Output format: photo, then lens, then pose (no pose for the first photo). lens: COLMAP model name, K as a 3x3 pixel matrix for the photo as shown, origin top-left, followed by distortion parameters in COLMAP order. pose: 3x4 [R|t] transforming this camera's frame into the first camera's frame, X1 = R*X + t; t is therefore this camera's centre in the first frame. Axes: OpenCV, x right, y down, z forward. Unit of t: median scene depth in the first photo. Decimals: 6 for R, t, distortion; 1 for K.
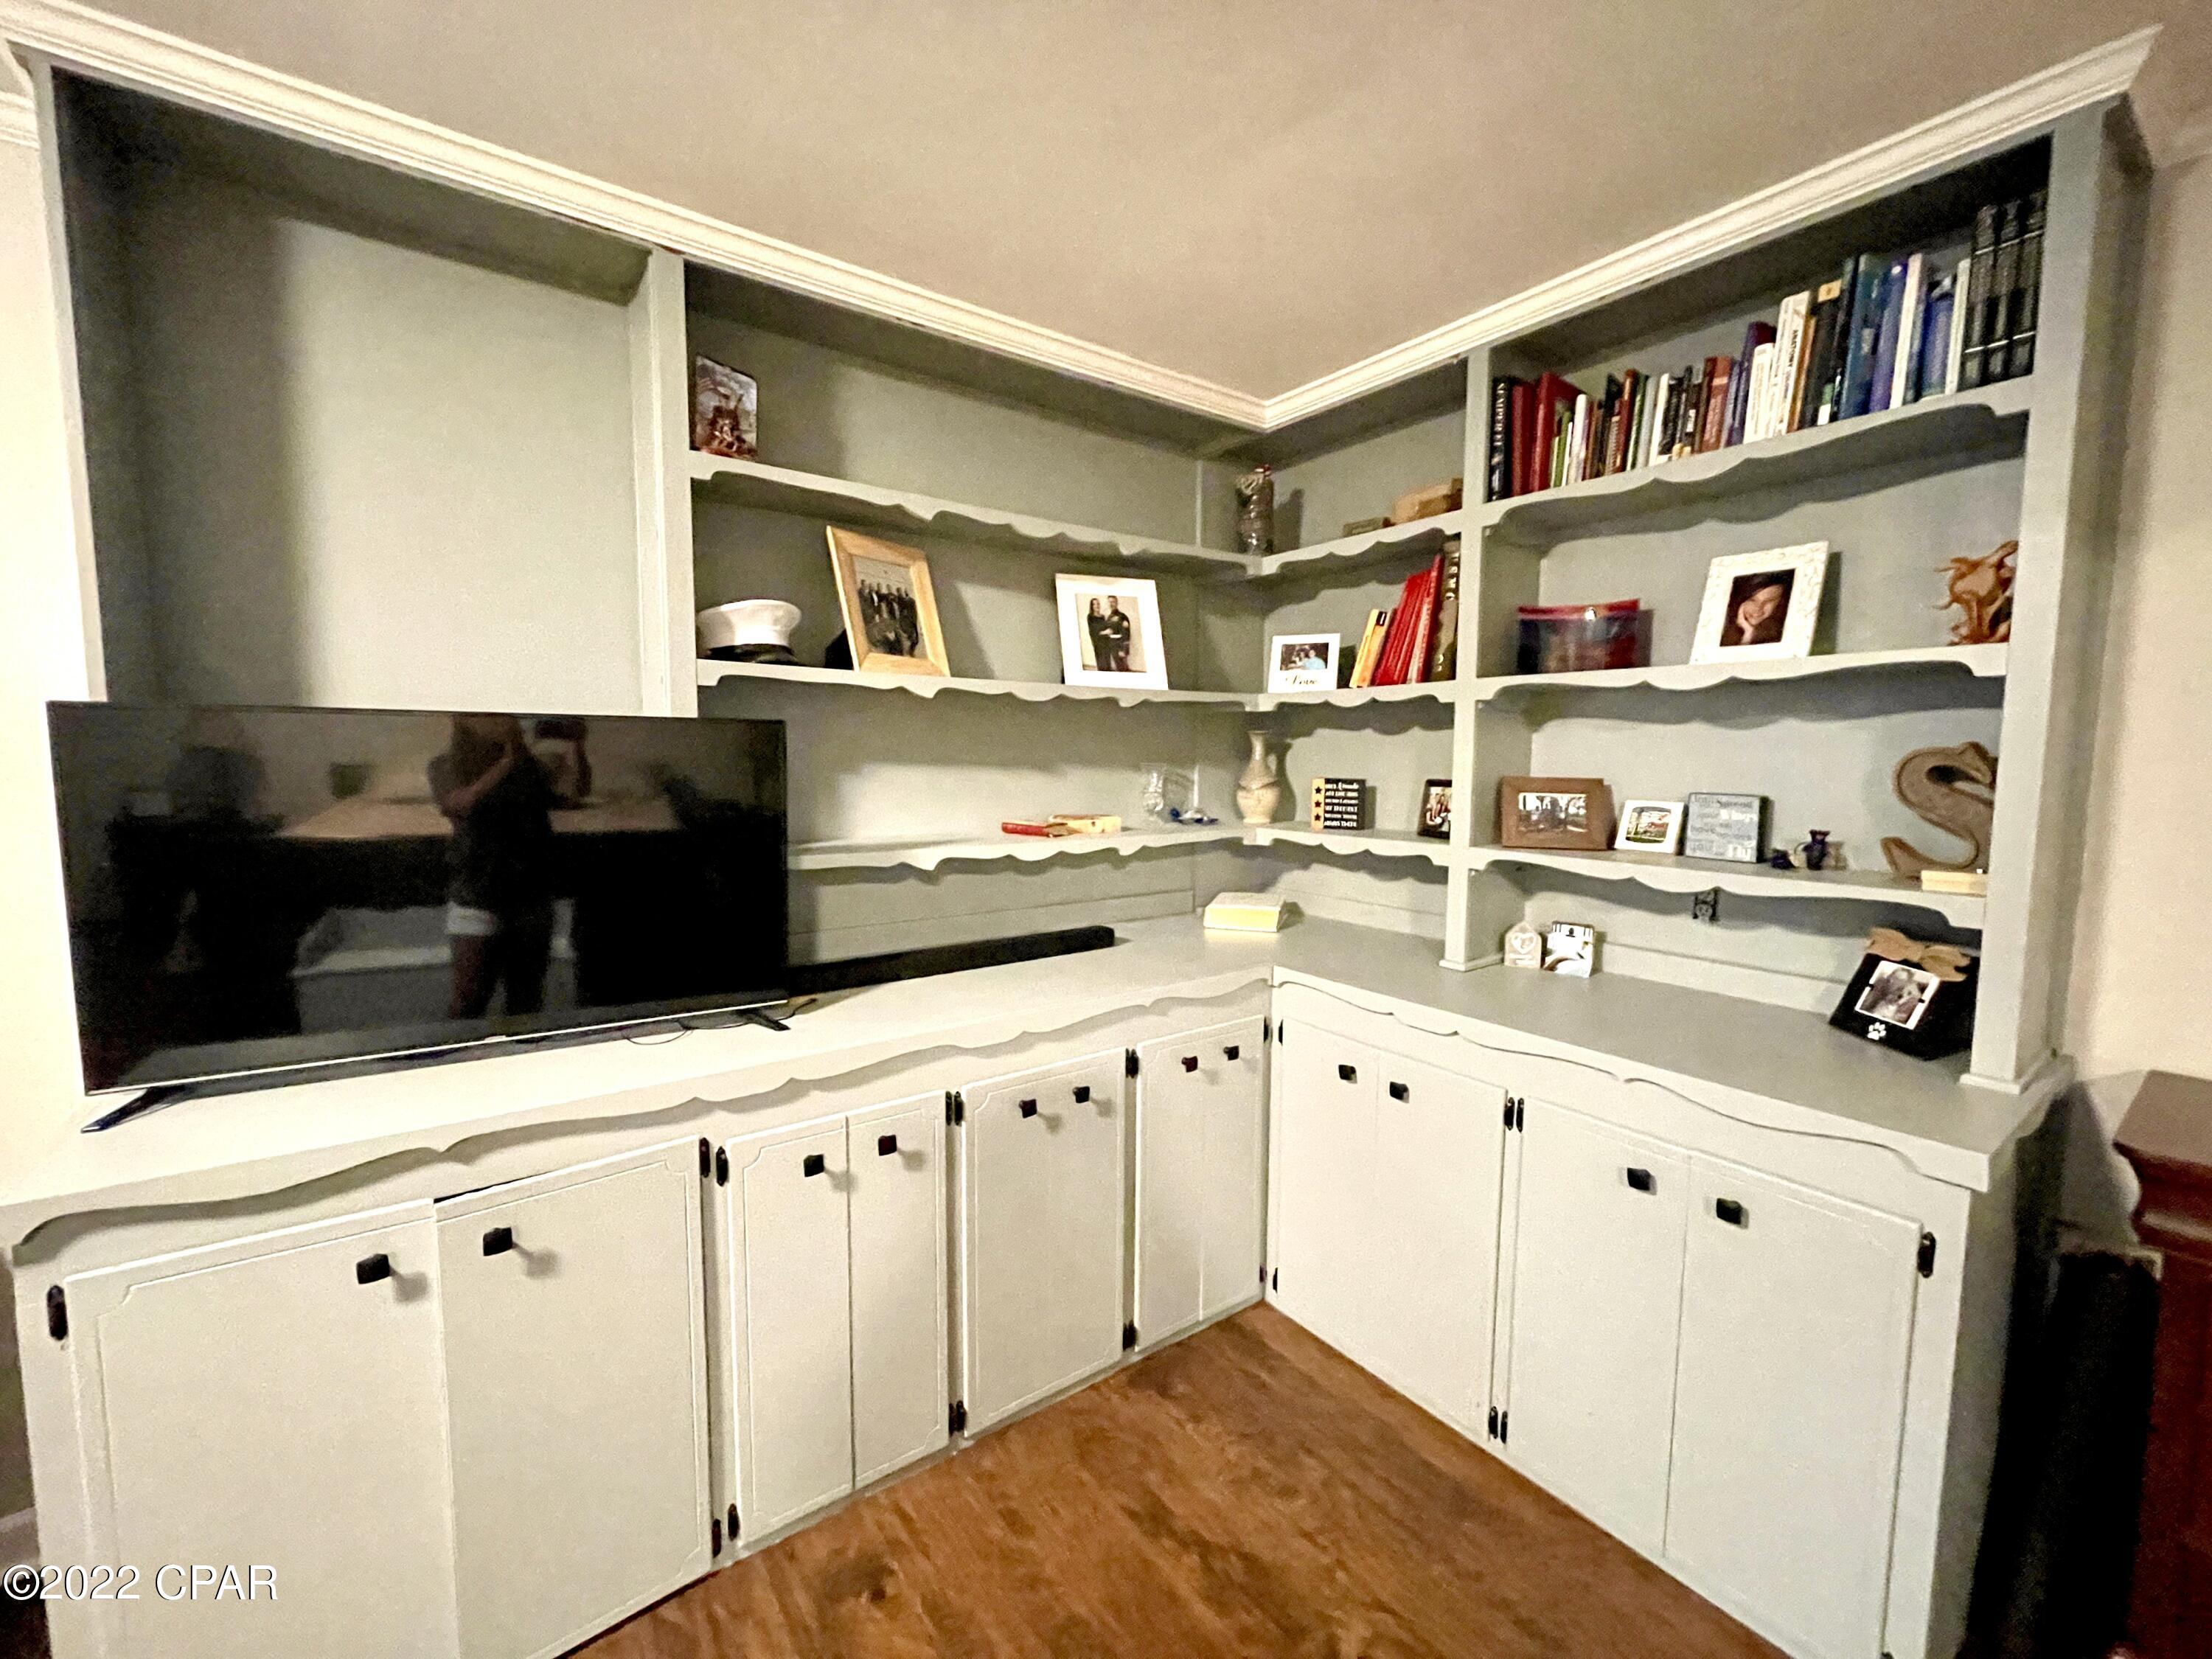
lens RADIAL K [[895.4, 0, 1101.8], [0, 895.4, 824.2], [0, 0, 1]] dist [-0.001936, -0.000293]
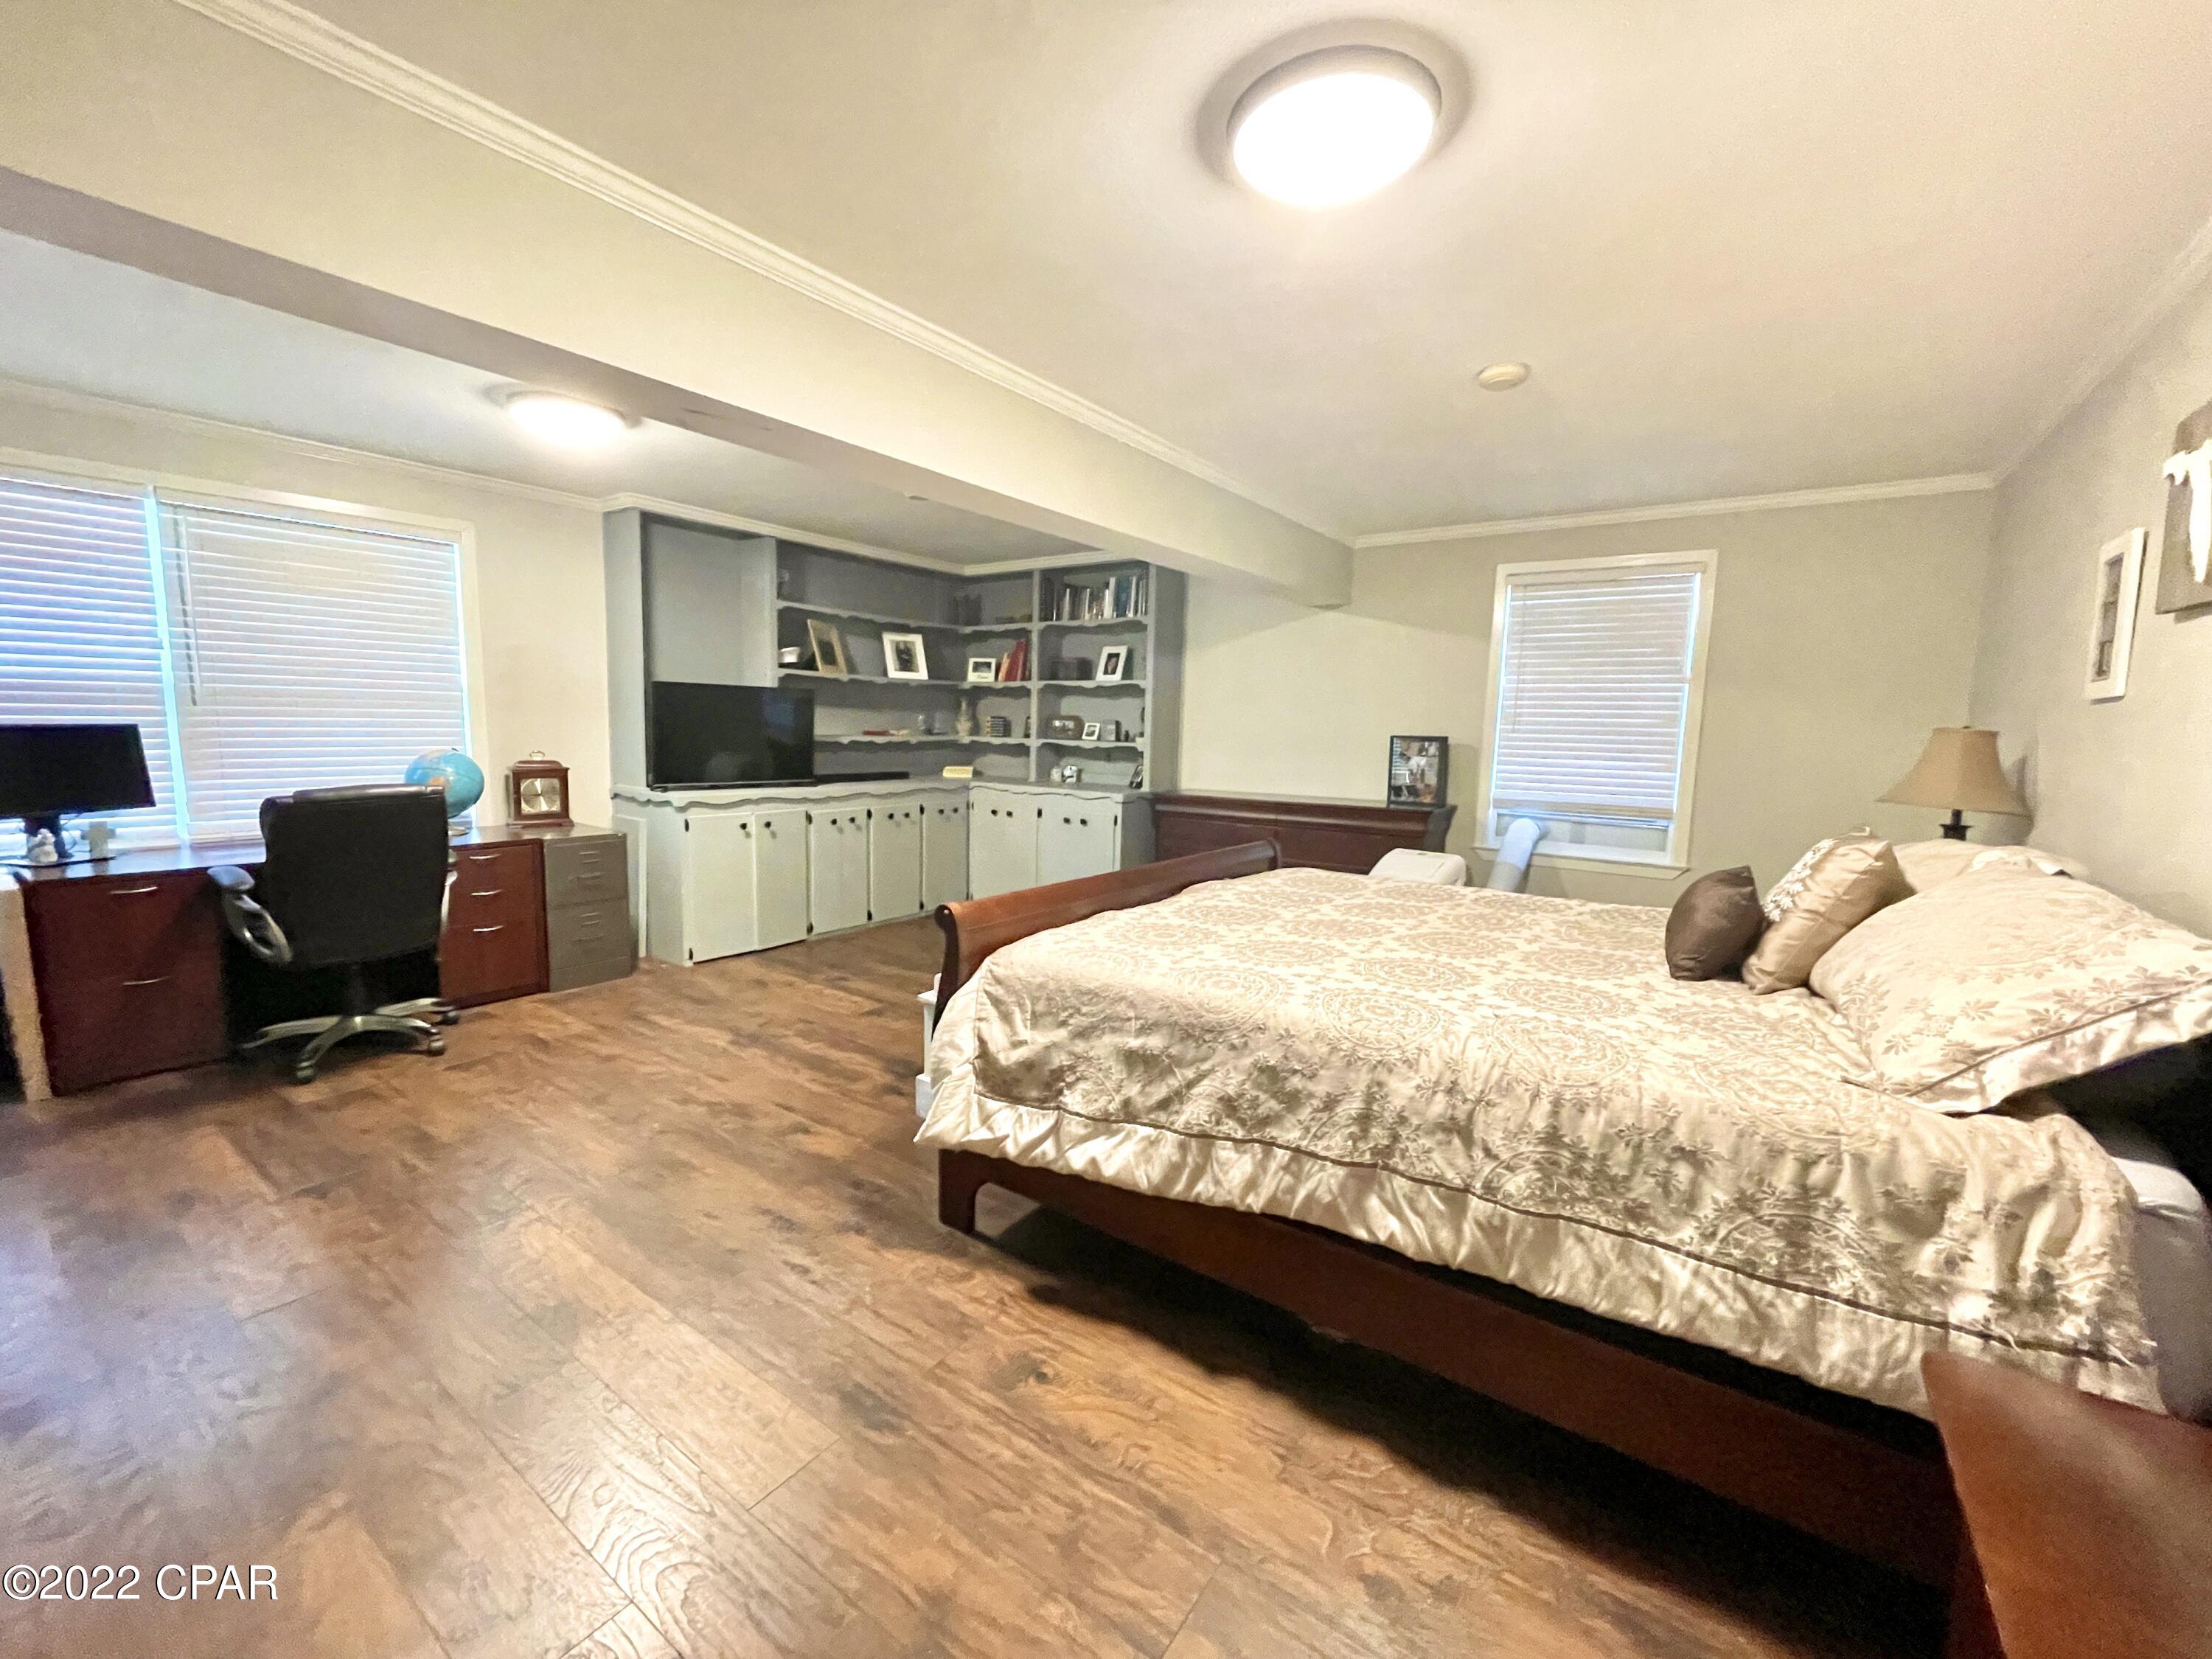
lens RADIAL K [[895.4, 0, 1102.5], [0, 895.4, 831.0], [0, 0, 1]] dist [-0.001936, -0.000293]
pose [[0.949922, -0.021252, 0.311763, -0.305506], [0.006324, 0.998788, 0.048815, 0.188407], [-0.312422, -0.044399, 0.948905, -1.882307]]
